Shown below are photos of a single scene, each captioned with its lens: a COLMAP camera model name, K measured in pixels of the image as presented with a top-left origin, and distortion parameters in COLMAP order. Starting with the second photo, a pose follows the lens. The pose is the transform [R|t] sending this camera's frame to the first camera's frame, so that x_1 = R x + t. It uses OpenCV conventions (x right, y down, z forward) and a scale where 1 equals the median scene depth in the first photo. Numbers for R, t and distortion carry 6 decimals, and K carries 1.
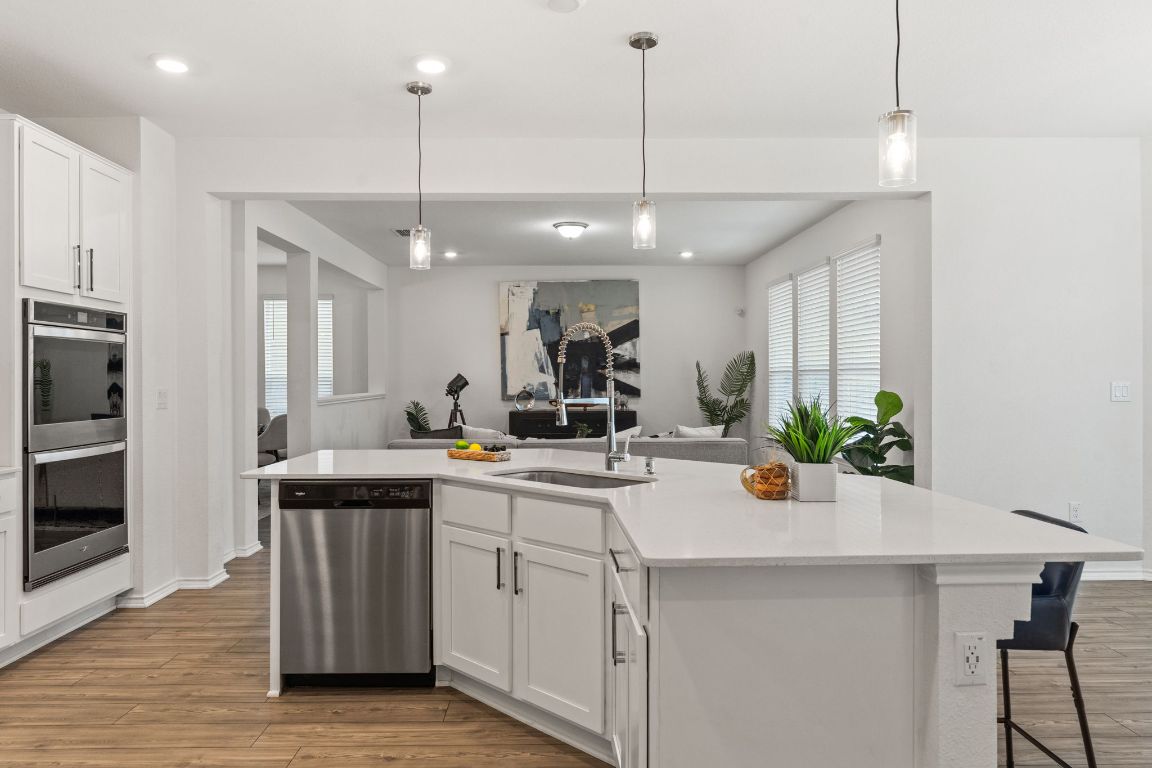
lens RADIAL K [[741.0, 0, 575.2], [0, 741.0, 382.3], [0, 0, 1]] dist [-0.040190, 0.028991]
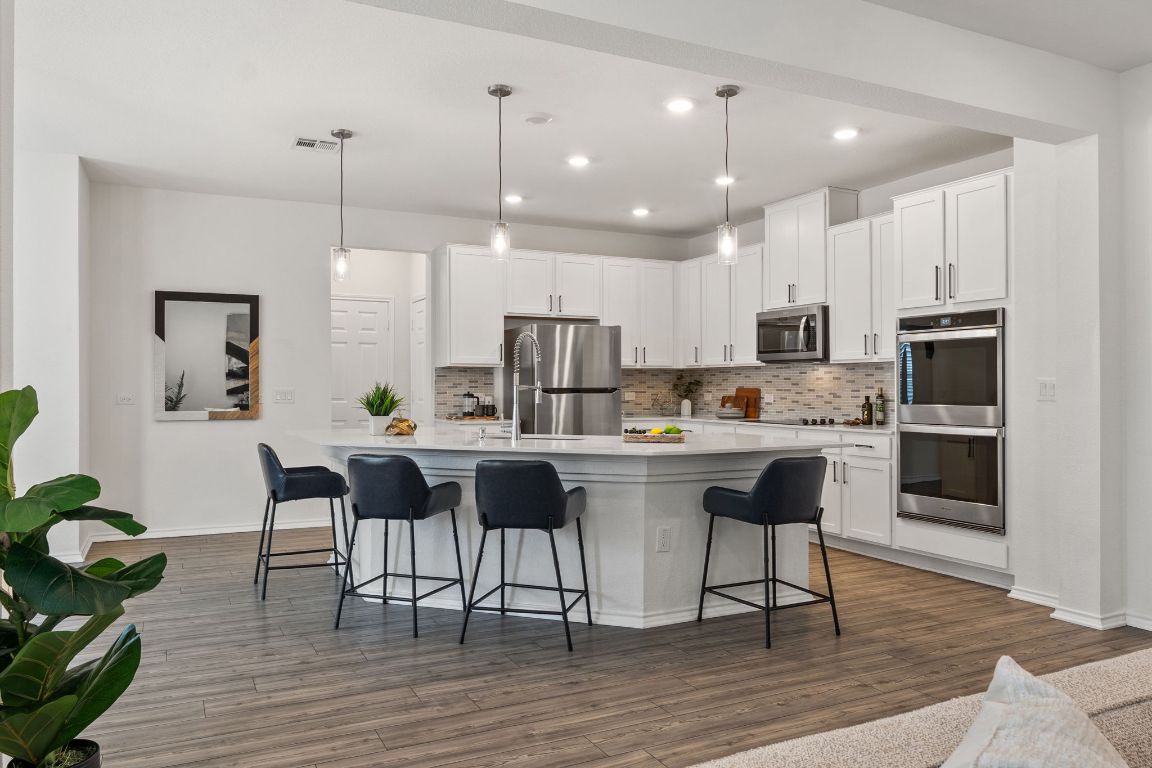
lens RADIAL K [[833.0, 0, 573.9], [0, 833.0, 383.7], [0, 0, 1]] dist [-0.023608, -0.002556]
pose [[-0.907877, -0.002256, -0.419231, 0.185271], [0.000458, 0.999980, -0.006371, 0.009663], [0.419237, -0.005976, -0.907857, 0.764103]]
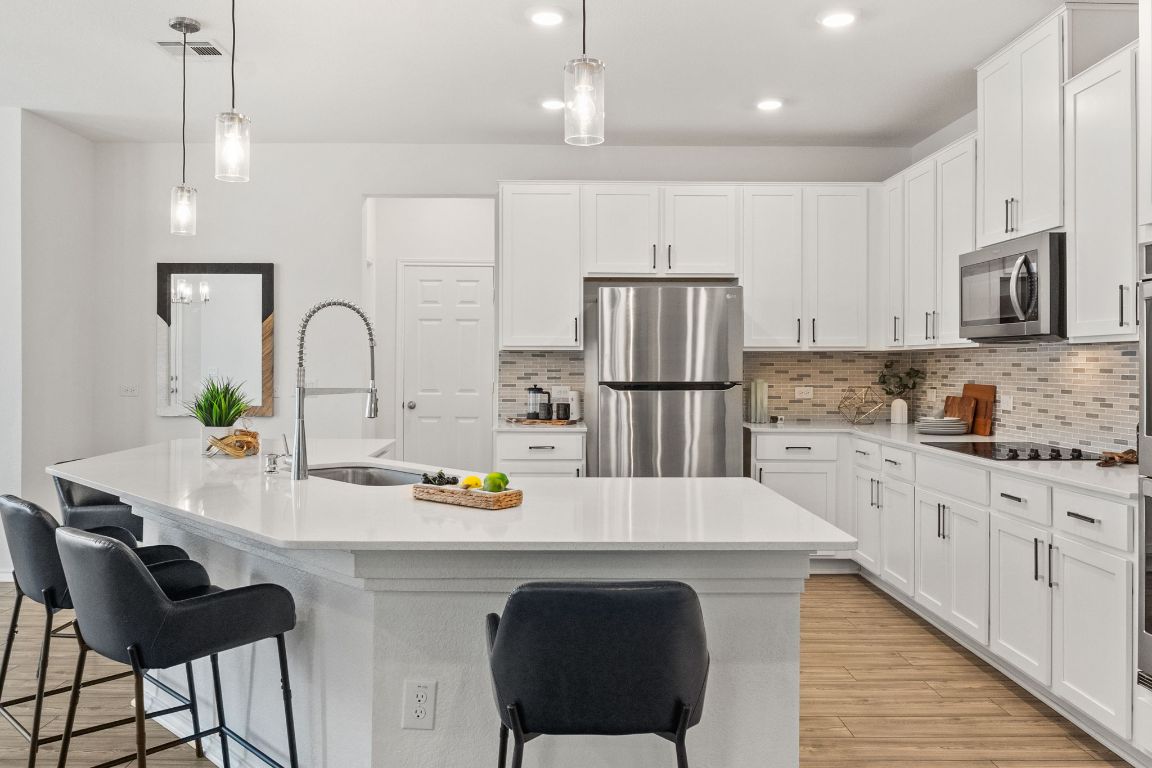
lens RADIAL K [[901.7, 0, 564.6], [0, 901.7, 365.1], [0, 0, 1]] dist [-0.005015, 0.003479]
pose [[-0.999725, -0.004073, 0.023096, -0.081719], [-0.004107, 0.999990, -0.001465, -0.000279], [-0.023090, -0.001560, -0.999732, 0.624612]]
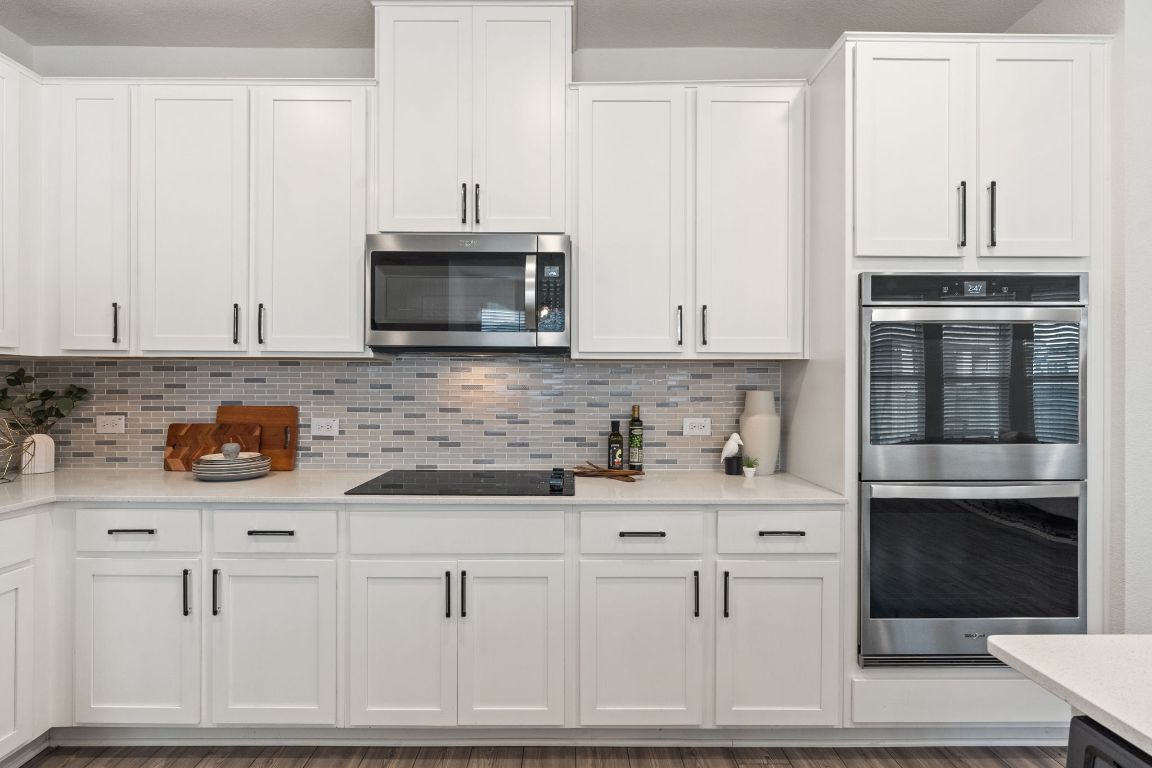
lens RADIAL K [[605.7, 0, 571.8], [0, 605.7, 387.7], [0, 0, 1]] dist [-0.006837, -0.000464]
pose [[-0.029285, 0.001481, -0.999570, -0.042954], [-0.000848, 0.999999, 0.001507, 0.000410], [0.999571, 0.000892, -0.029284, 0.246681]]
